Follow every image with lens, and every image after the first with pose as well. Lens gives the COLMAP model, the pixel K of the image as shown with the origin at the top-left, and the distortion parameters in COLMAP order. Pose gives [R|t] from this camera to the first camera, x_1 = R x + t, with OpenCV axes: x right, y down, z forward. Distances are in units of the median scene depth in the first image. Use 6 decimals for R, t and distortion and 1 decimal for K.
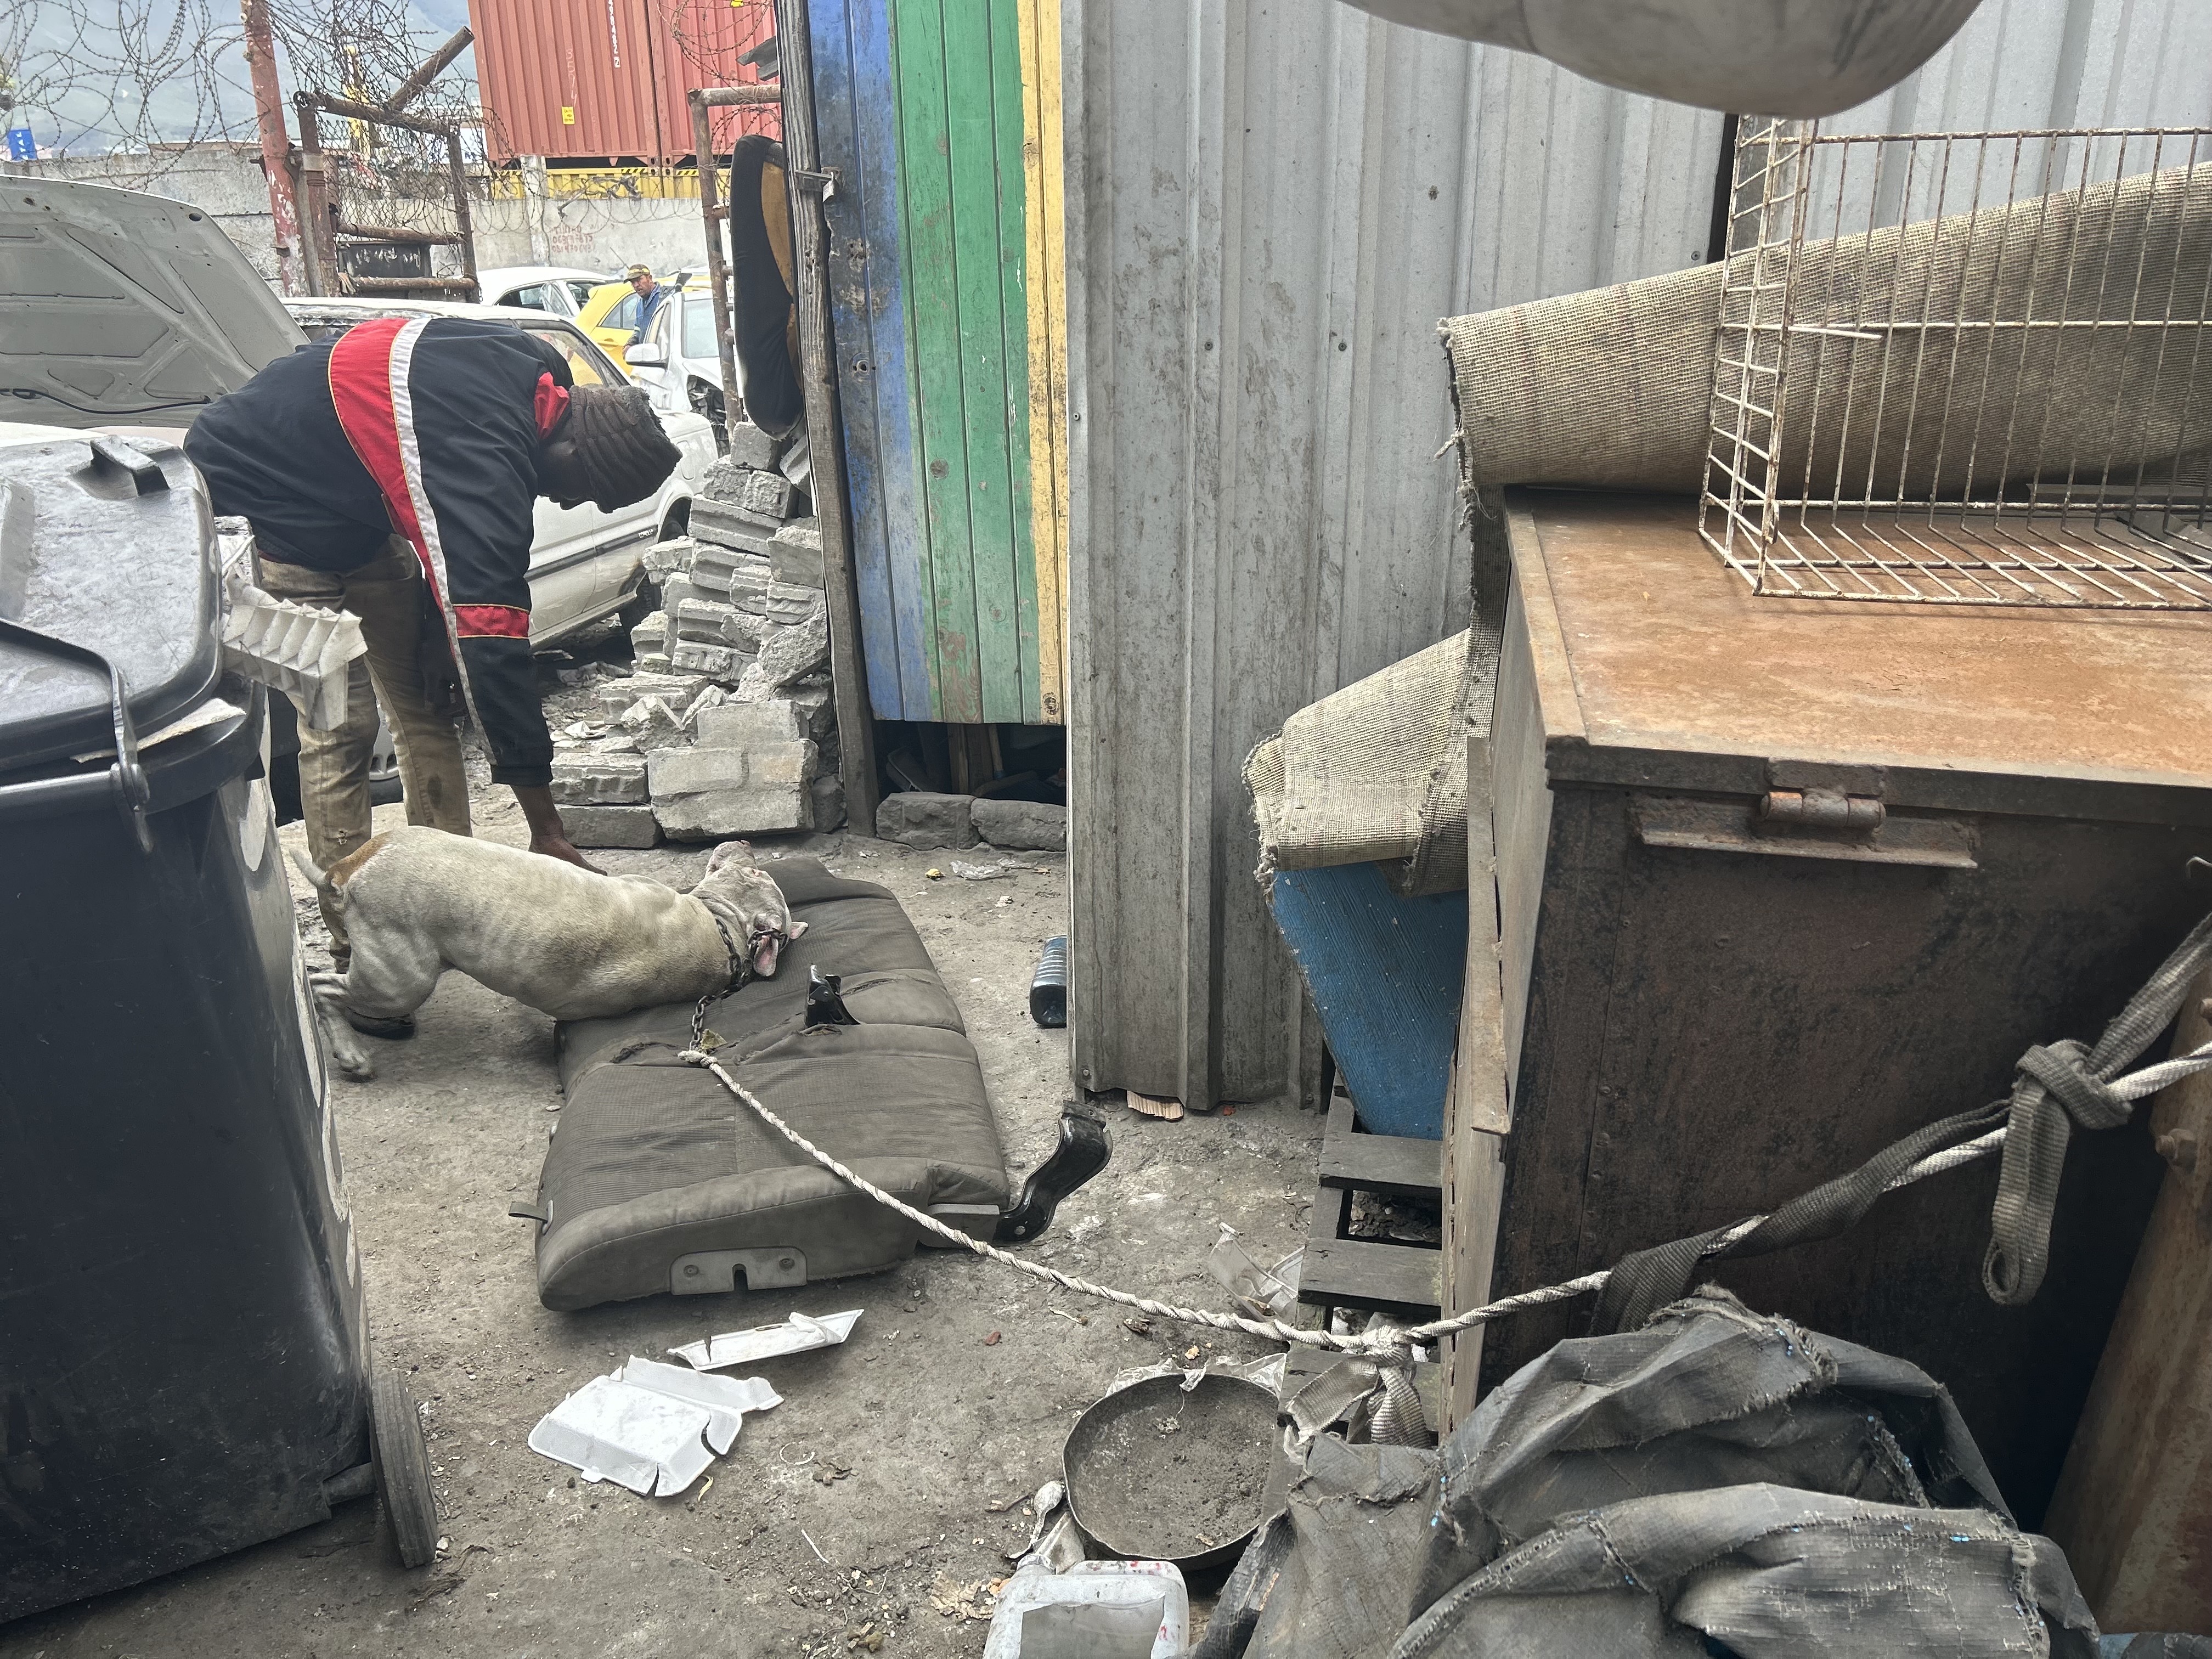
lens RADIAL K [[1657.5, 0, 1106.6], [0, 1657.5, 848.4], [0, 0, 1]] dist [0.058152, -0.004872]
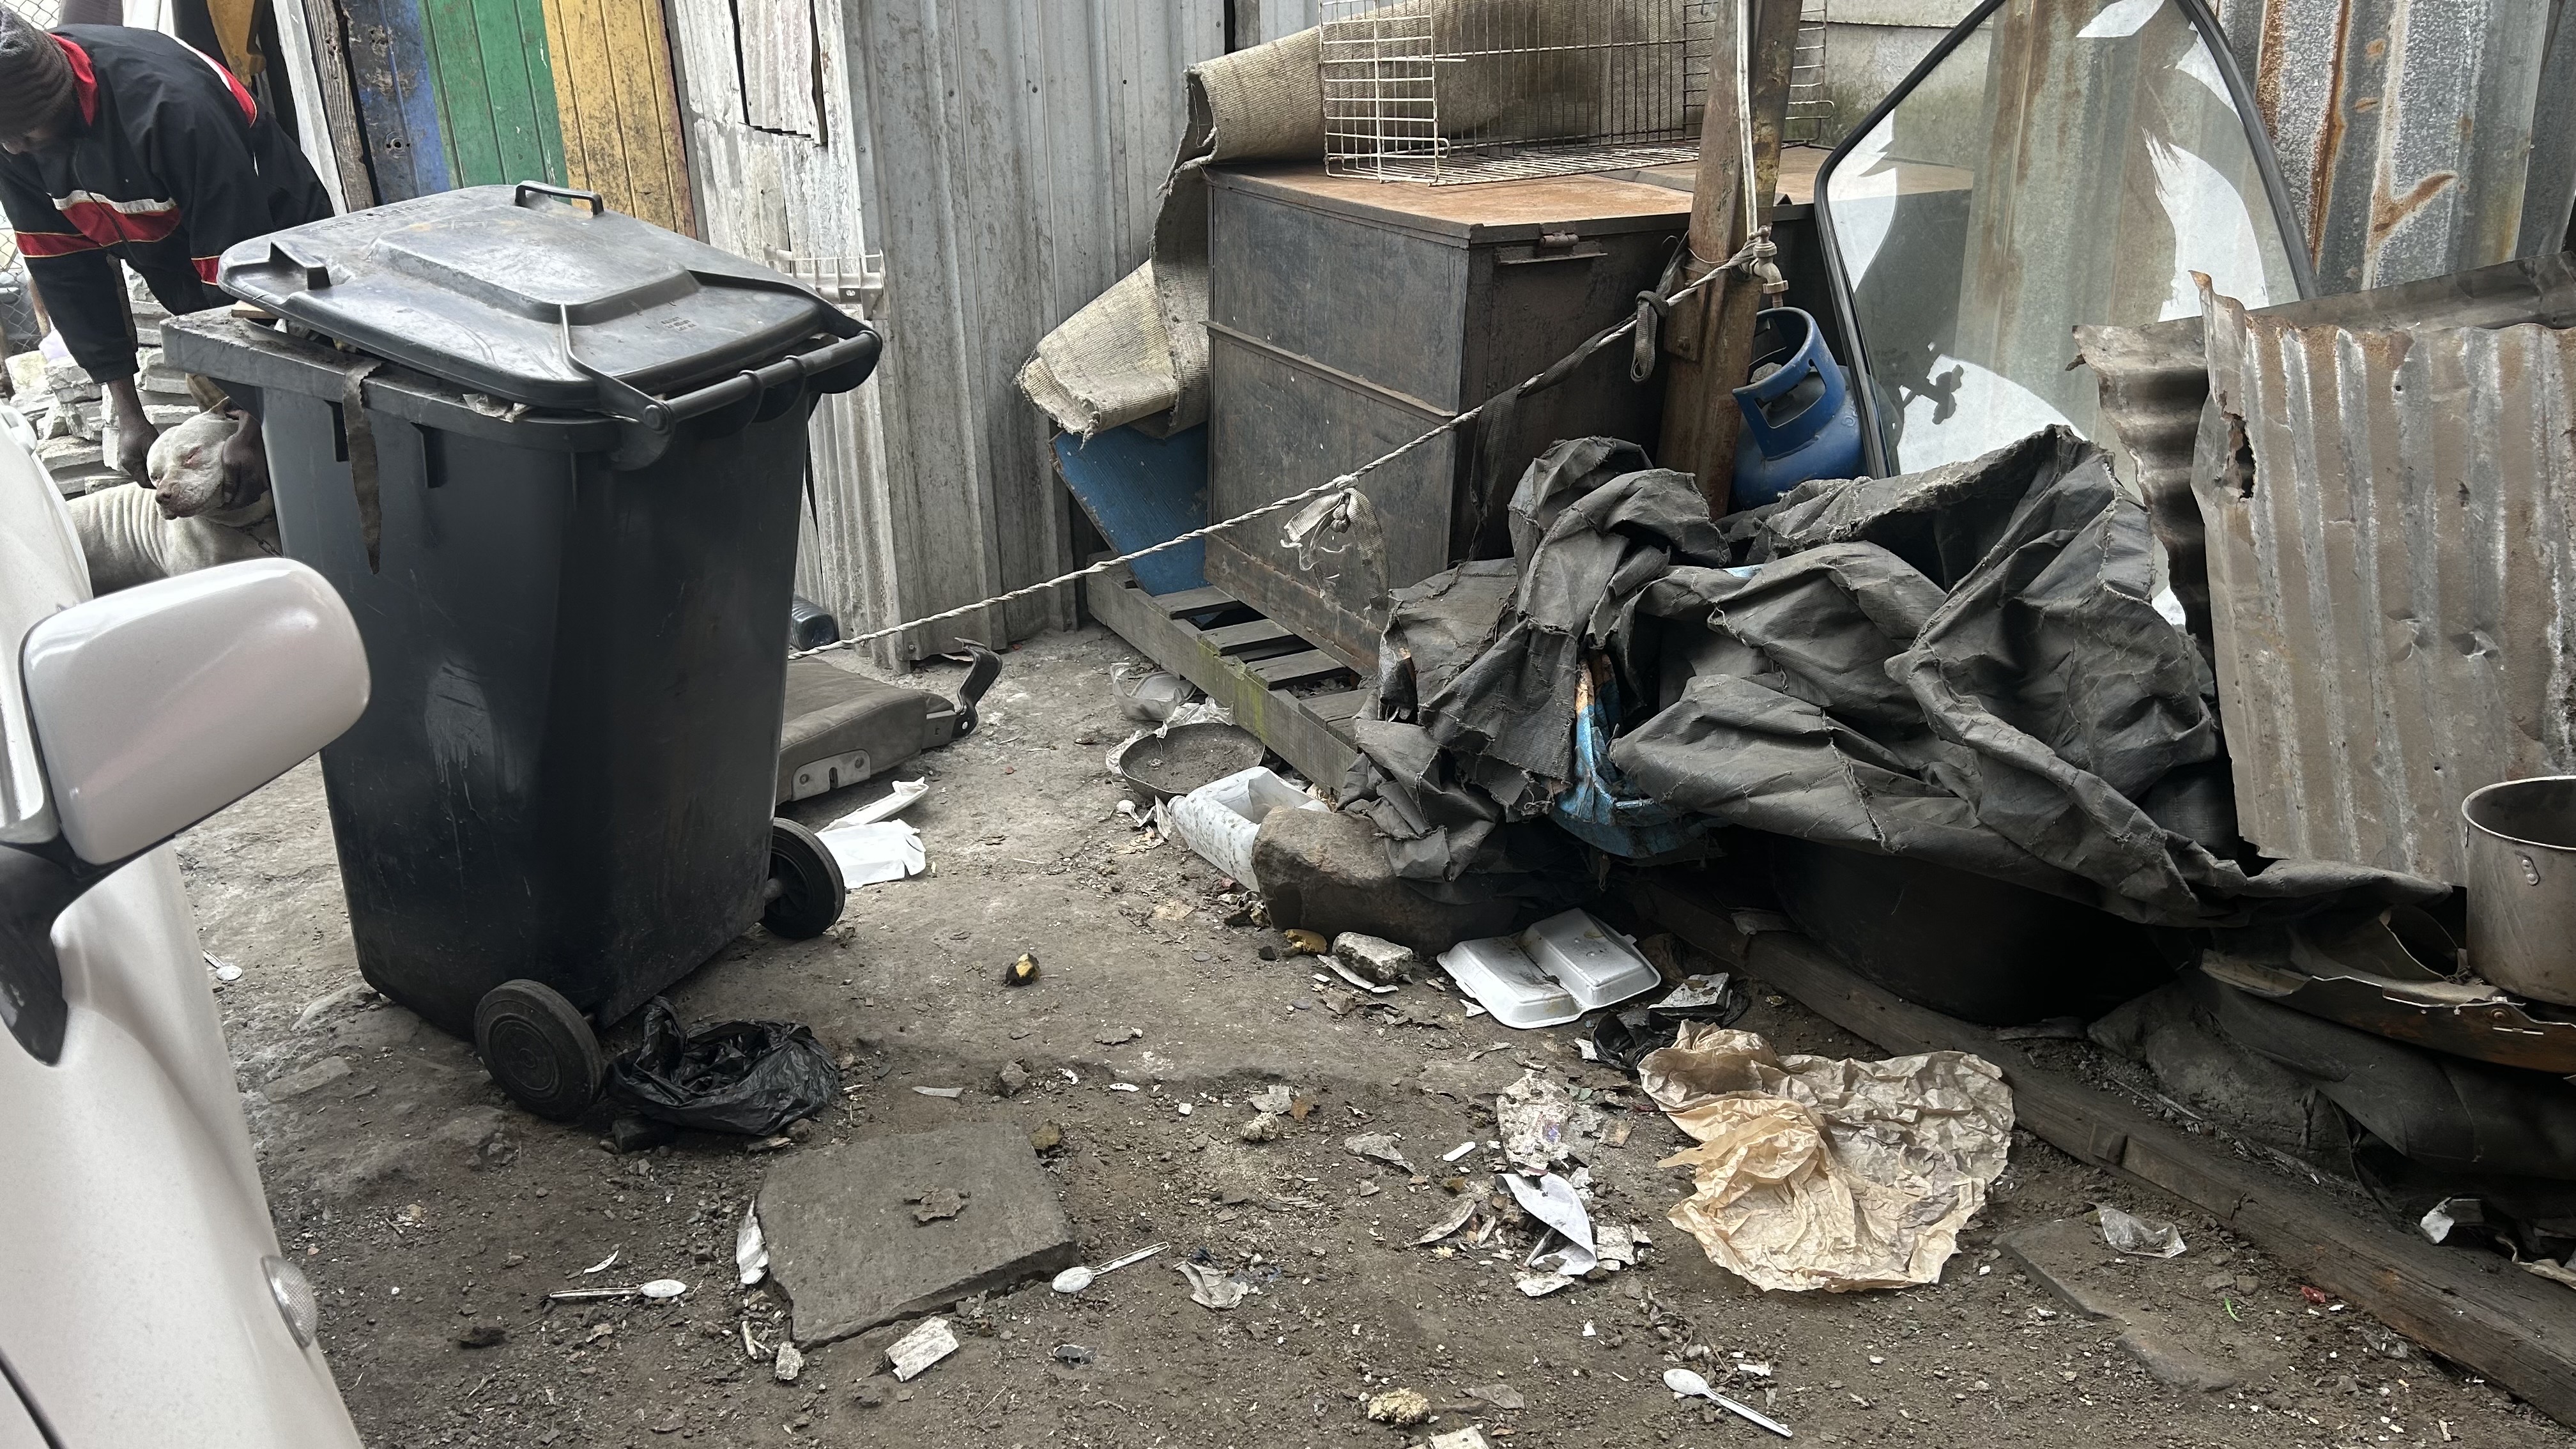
lens RADIAL K [[1955.2, 0, 1284.1], [0, 1955.2, 716.1], [0, 0, 1]] dist [0.024650, -0.021105]
pose [[0.782992, -0.233000, 0.576745, -0.807315], [0.231260, 0.969775, 0.077821, 0.157450], [-0.577445, 0.072445, 0.813209, -0.513073]]
